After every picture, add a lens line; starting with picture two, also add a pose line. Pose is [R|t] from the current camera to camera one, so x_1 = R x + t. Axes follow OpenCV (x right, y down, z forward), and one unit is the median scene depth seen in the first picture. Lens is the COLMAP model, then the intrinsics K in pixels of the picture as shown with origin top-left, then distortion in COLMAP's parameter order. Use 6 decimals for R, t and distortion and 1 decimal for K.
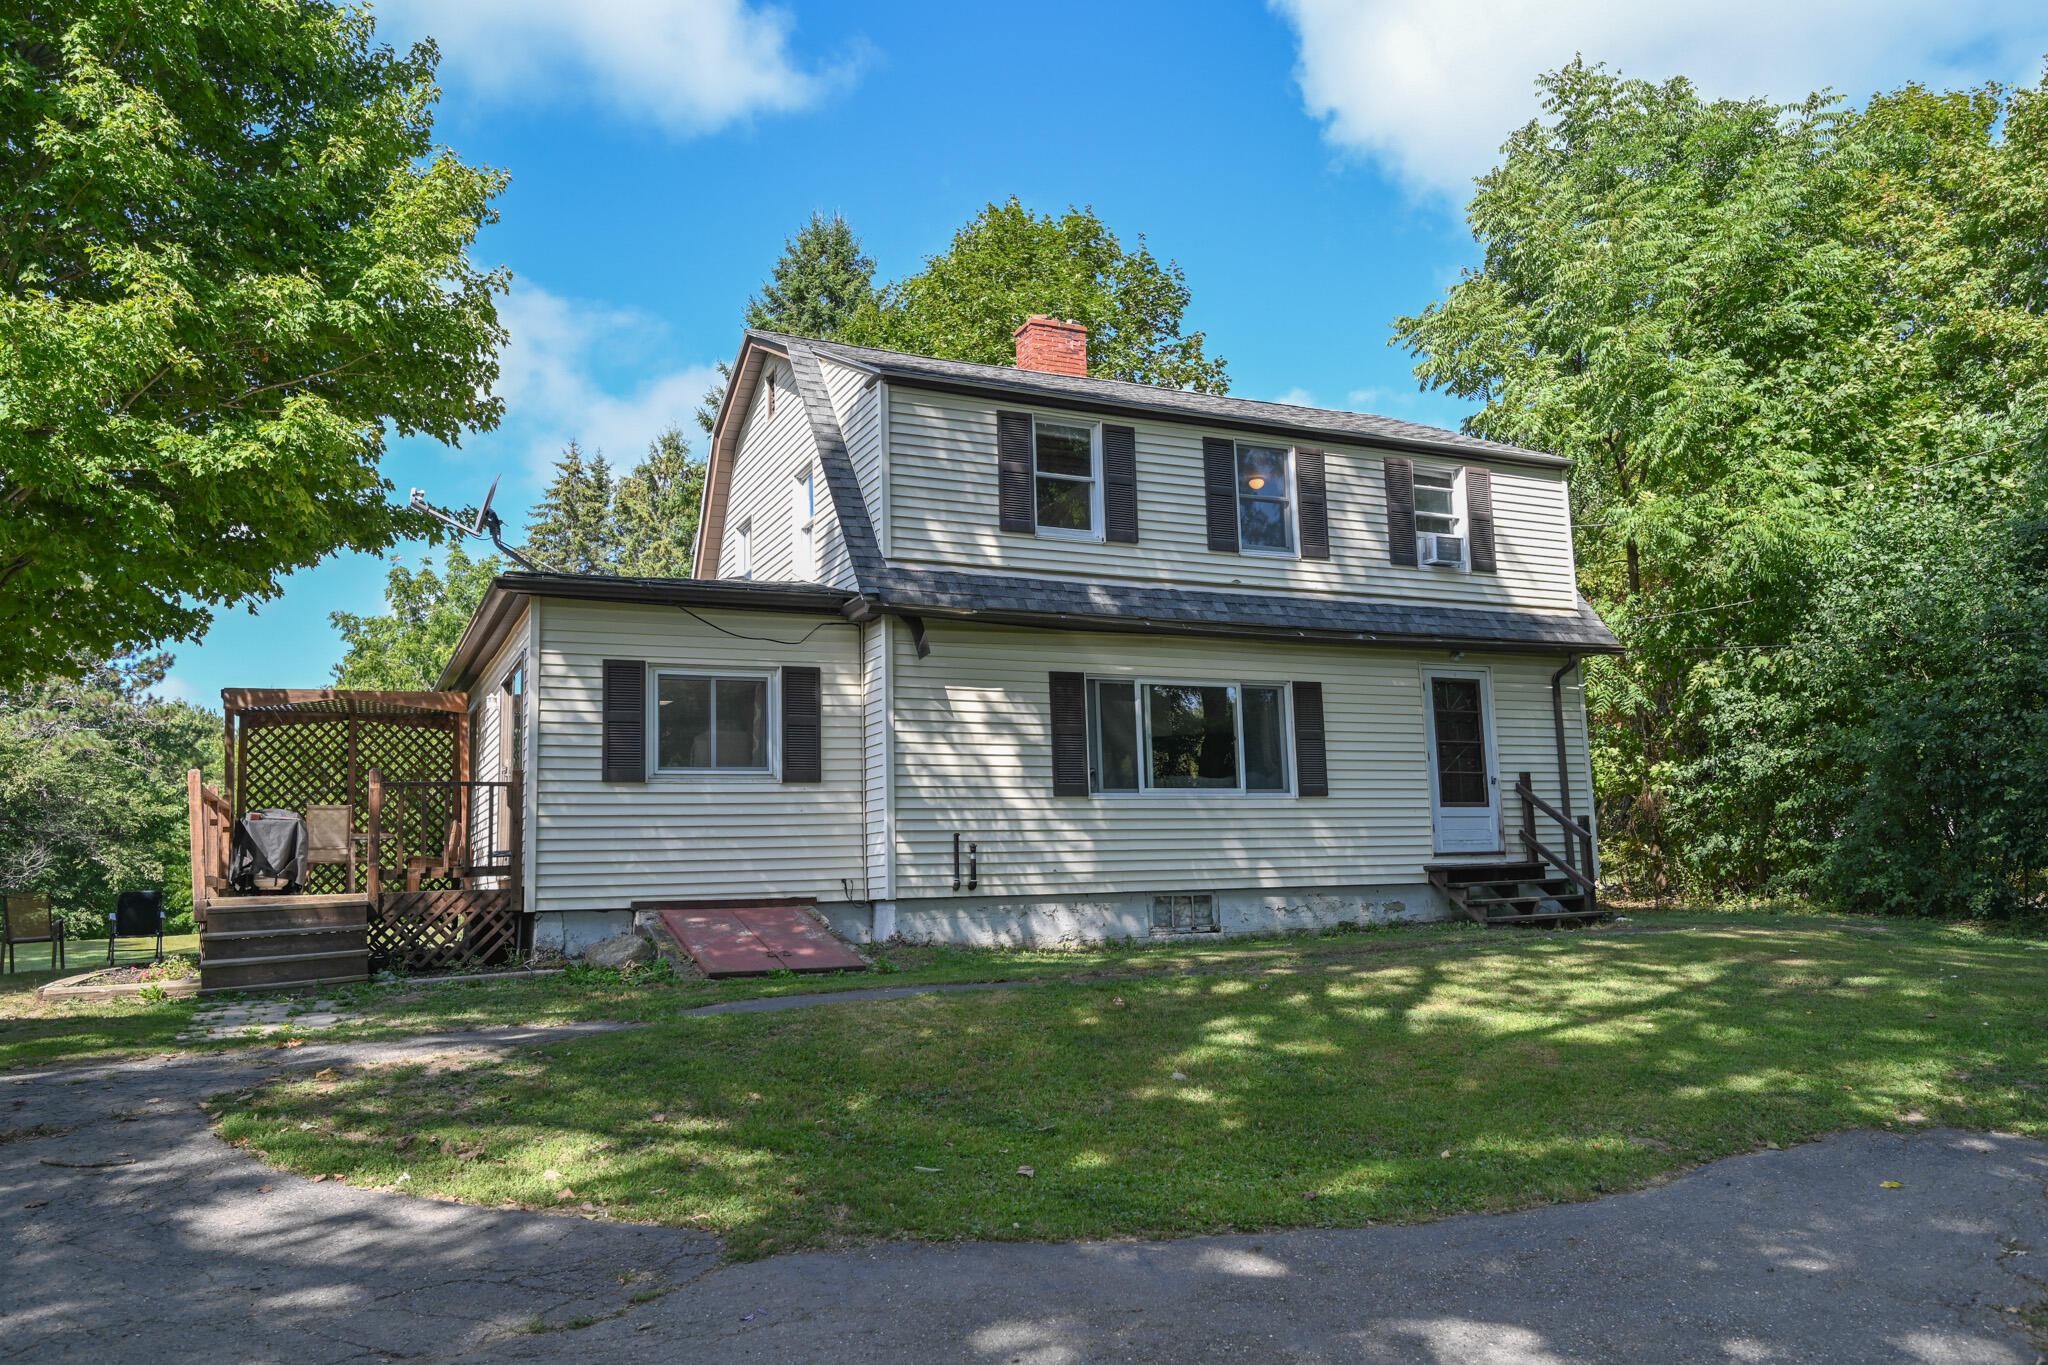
lens RADIAL K [[1489.7, 0, 1022.3], [0, 1489.7, 685.4], [0, 0, 1]] dist [0.023621, 0.000903]
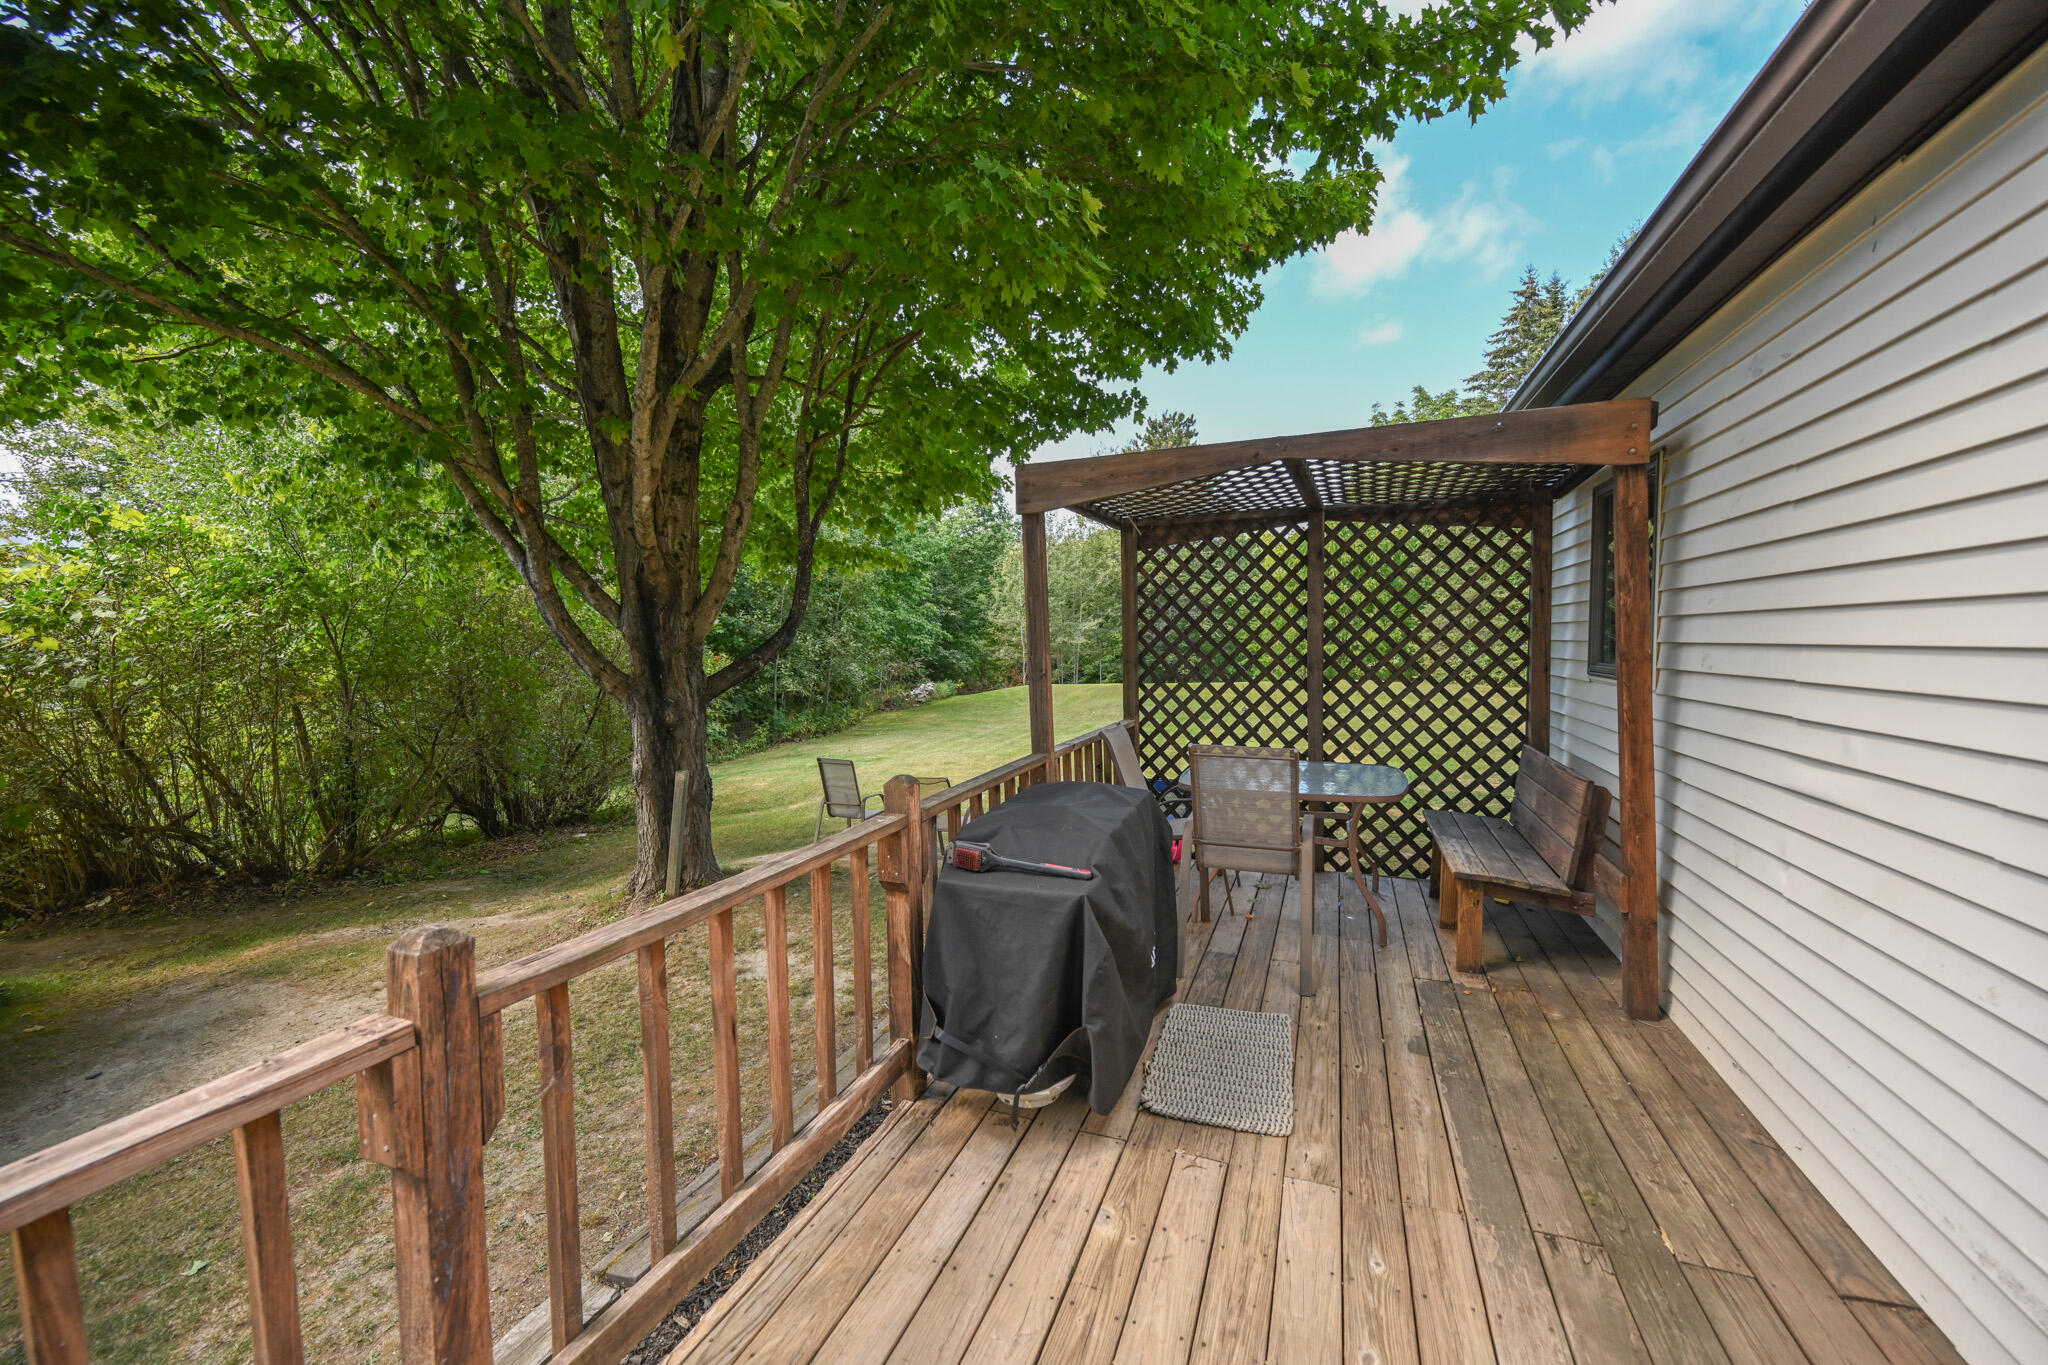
lens RADIAL K [[805.6, 0, 1021.5], [0, 805.6, 689.1], [0, 0, 1]] dist [-0.000386, 0.000556]
pose [[0.691761, 0.066577, -0.719051, -0.310334], [0.092106, 0.979473, 0.179300, 0.020527], [0.716229, -0.190262, 0.671429, 0.720294]]
